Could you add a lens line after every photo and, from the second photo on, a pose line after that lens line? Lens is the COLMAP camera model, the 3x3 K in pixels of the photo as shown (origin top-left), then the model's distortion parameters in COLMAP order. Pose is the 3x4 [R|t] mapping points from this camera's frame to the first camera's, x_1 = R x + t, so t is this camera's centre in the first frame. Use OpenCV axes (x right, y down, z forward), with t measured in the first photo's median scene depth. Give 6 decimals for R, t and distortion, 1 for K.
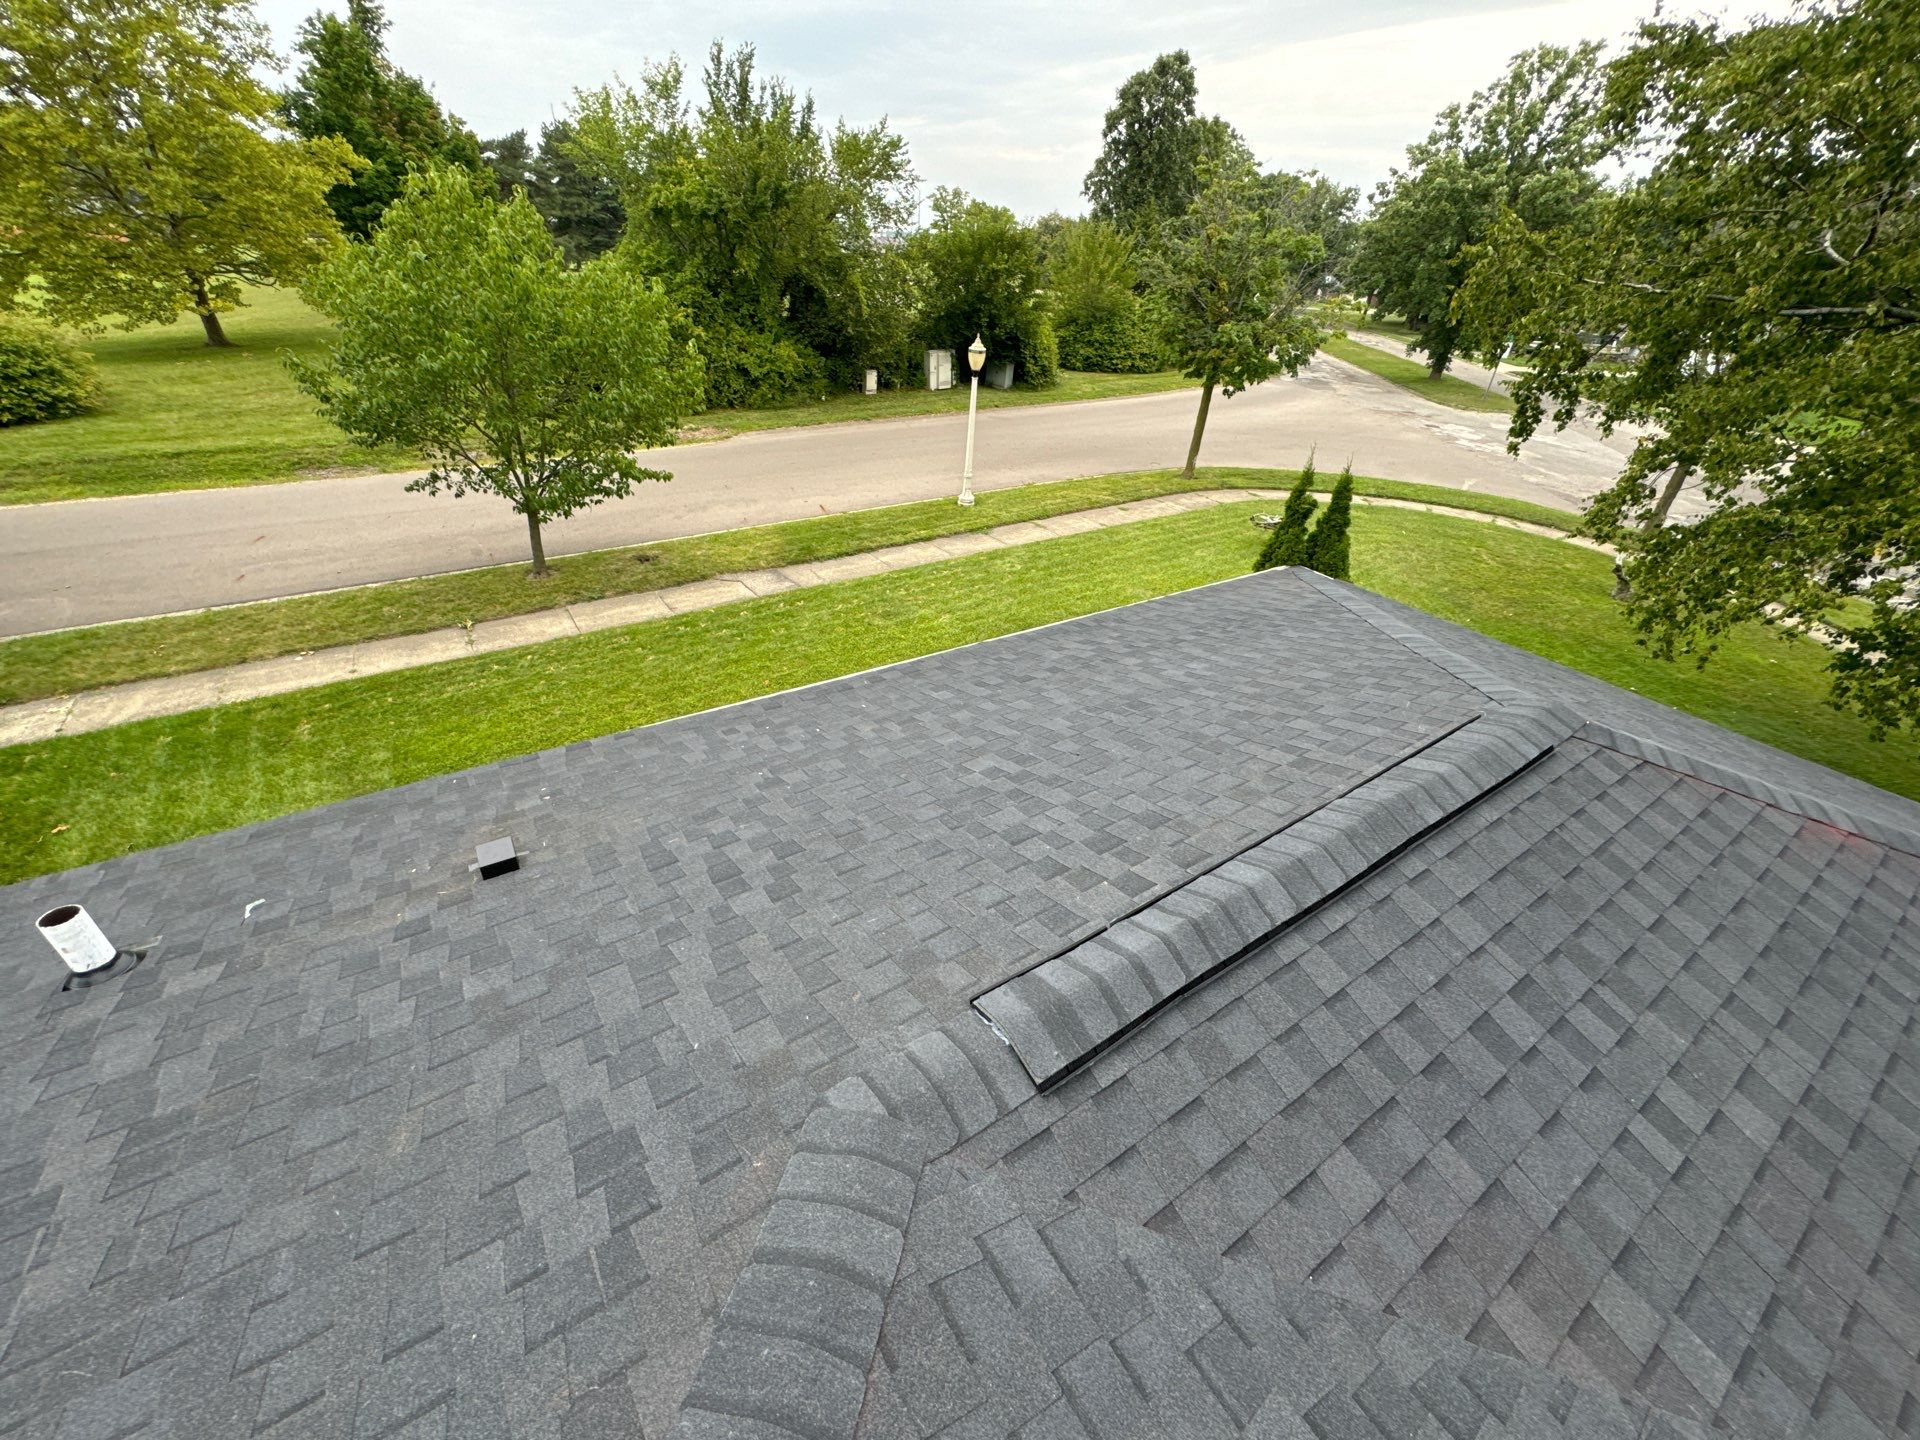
lens RADIAL K [[764.0, 0, 960.7], [0, 764.0, 714.5], [0, 0, 1]] dist [-0.001970, 0.000160]
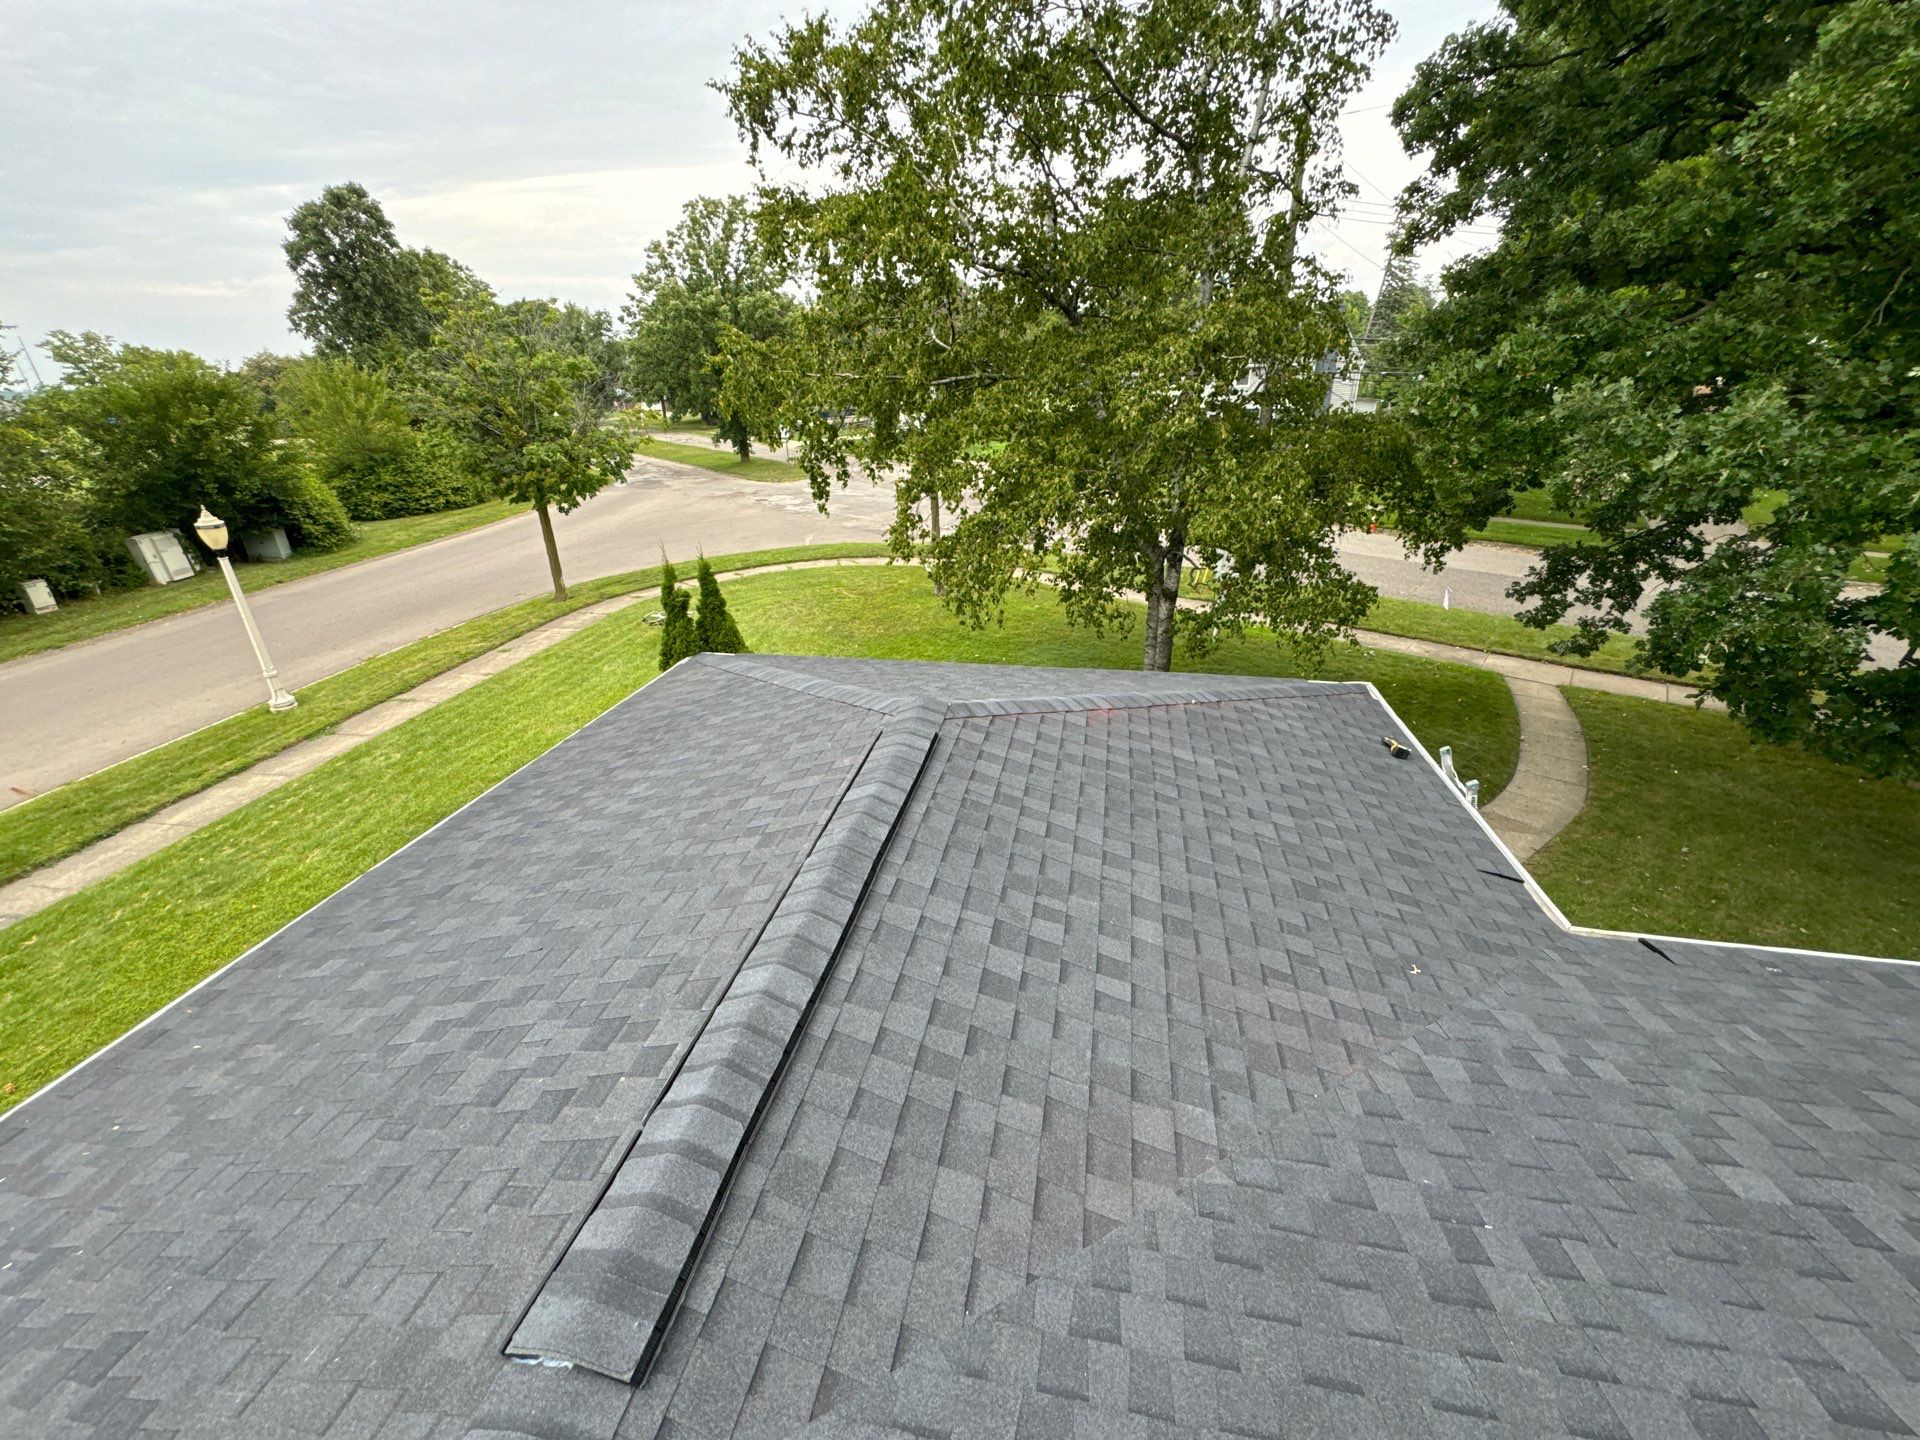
lens RADIAL K [[764.0, 0, 960.4], [0, 764.0, 714.3], [0, 0, 1]] dist [-0.001970, 0.000160]
pose [[0.701748, -0.362050, 0.613571, 0.008303], [0.431861, 0.901147, 0.037815, -0.002013], [-0.566608, 0.238441, 0.788734, 0.000460]]
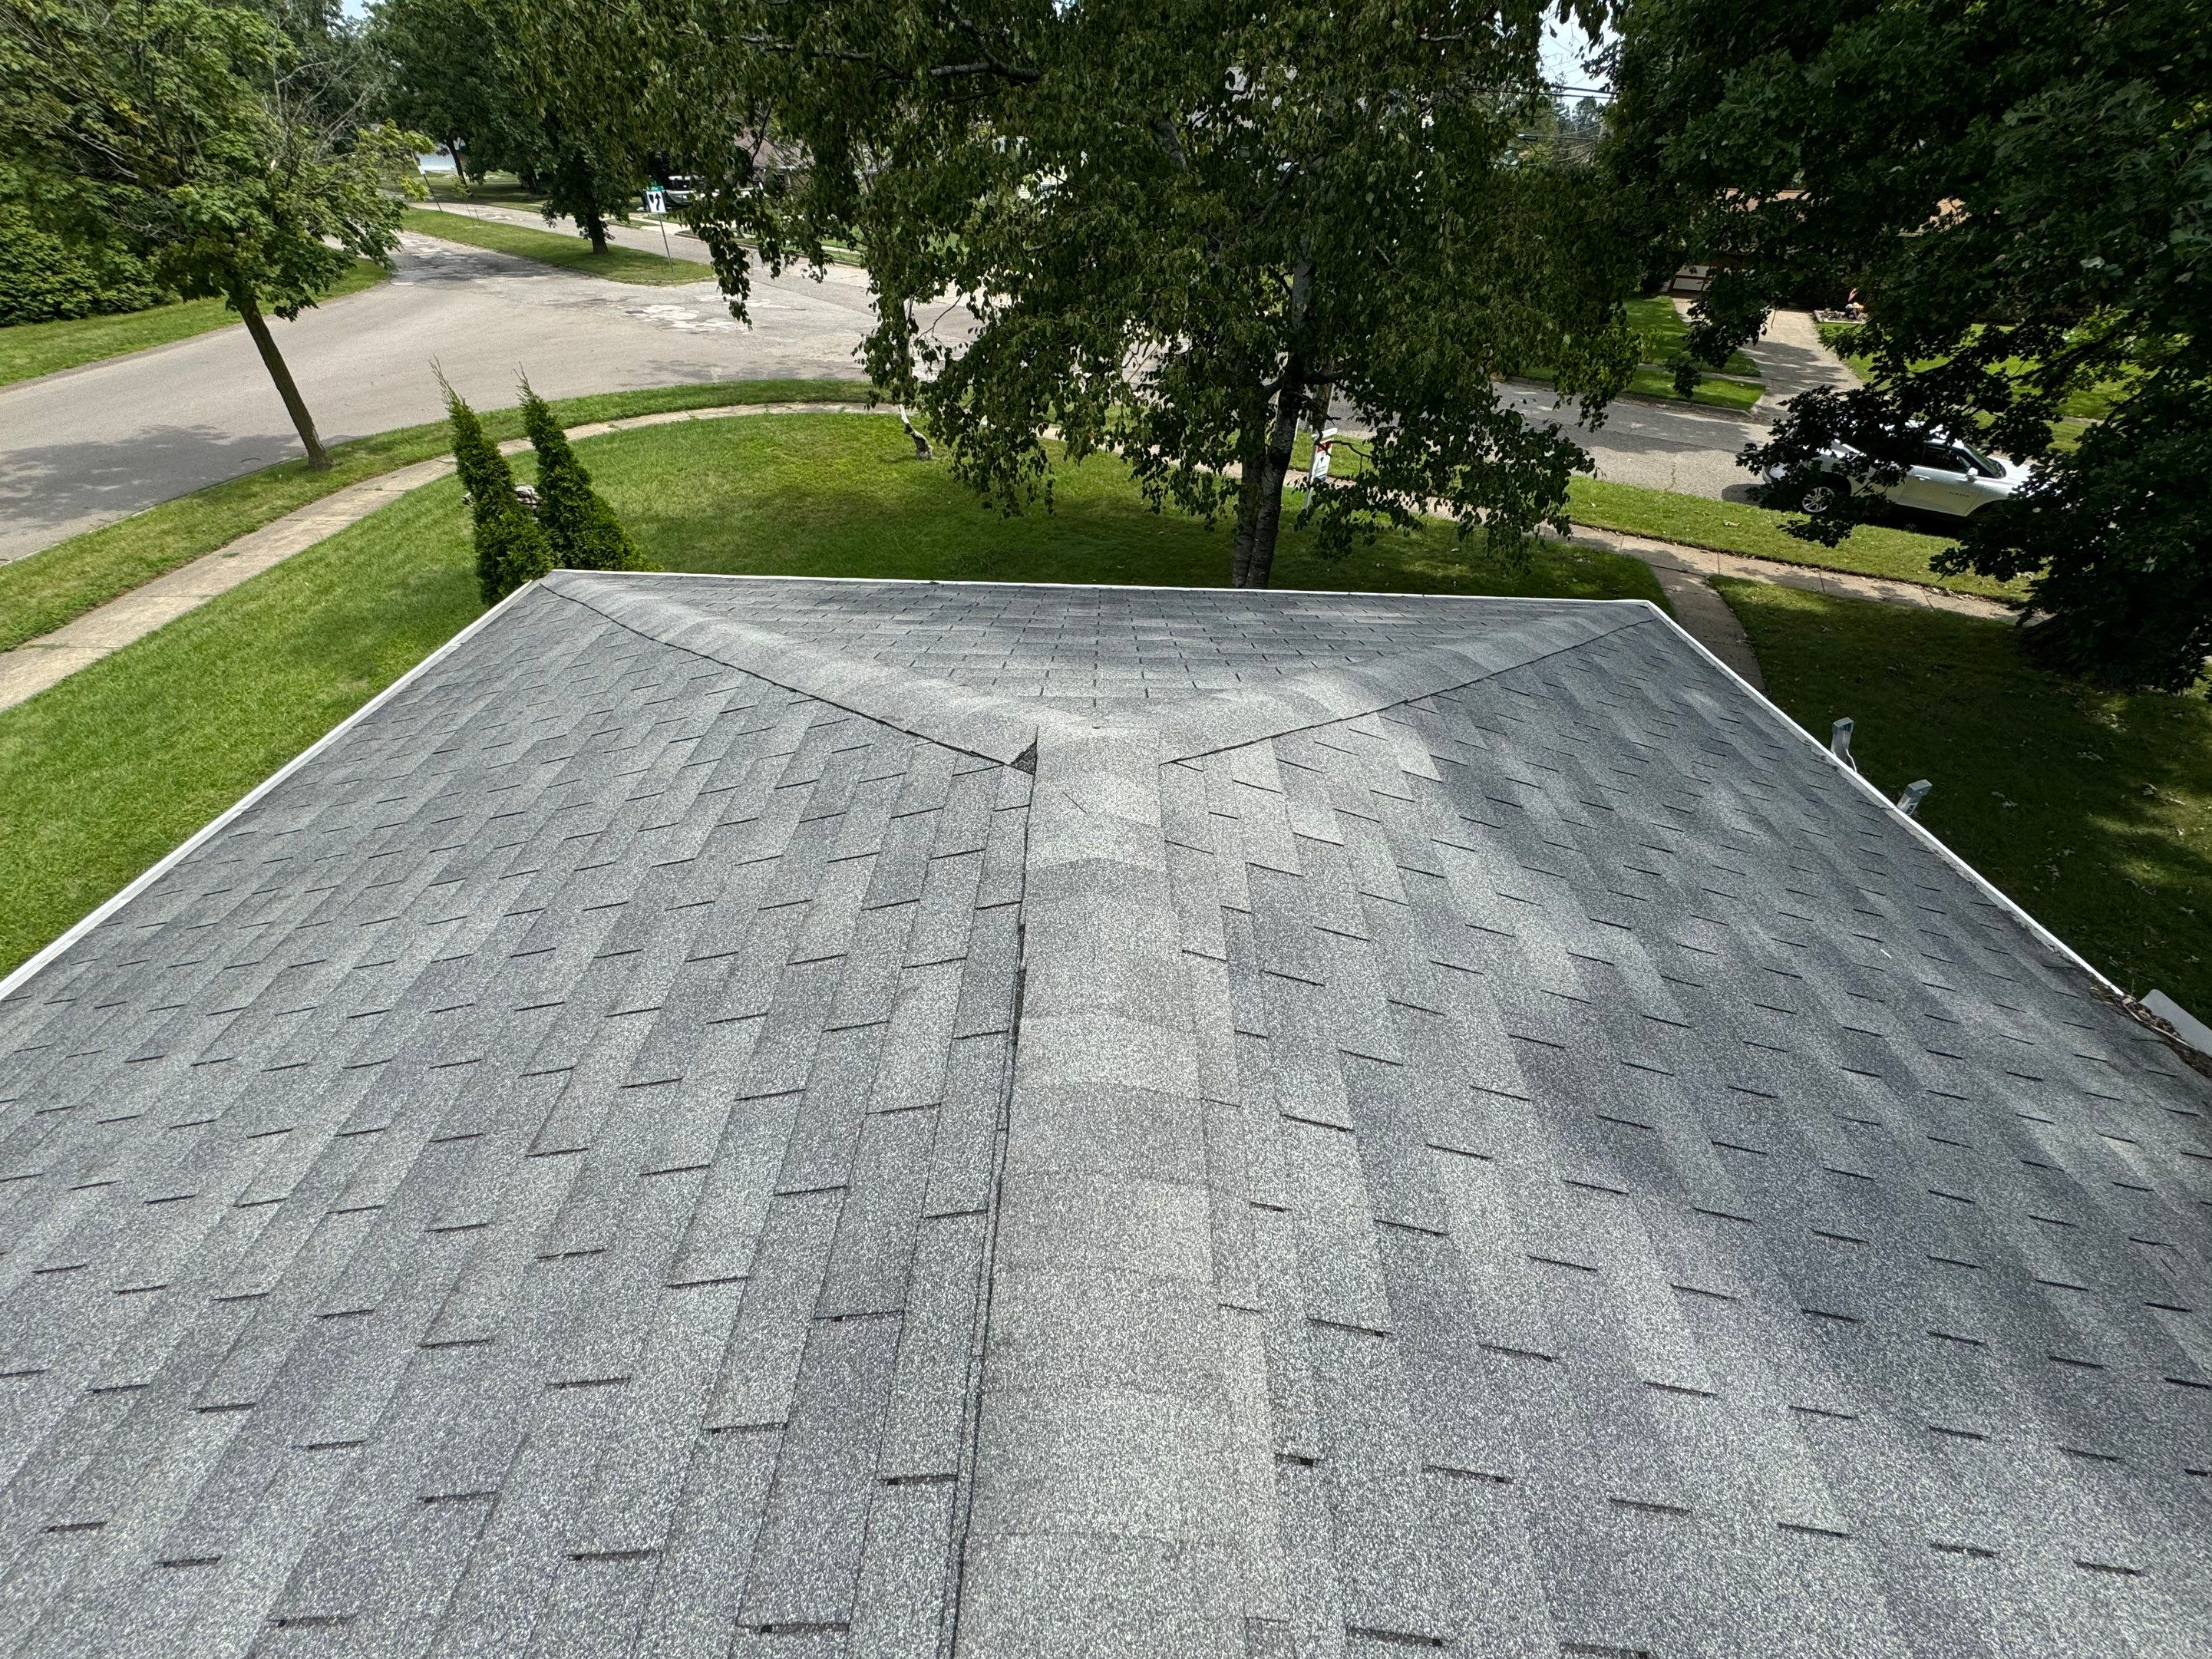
lens RADIAL K [[880.1, 0, 1106.2], [0, 880.1, 814.4], [0, 0, 1]] dist [-0.001970, 0.000160]
pose [[0.562479, -0.538392, 0.627496, 0.055414], [0.443675, 0.836955, 0.320404, -0.023393], [-0.697689, 0.098183, 0.709641, 0.085406]]
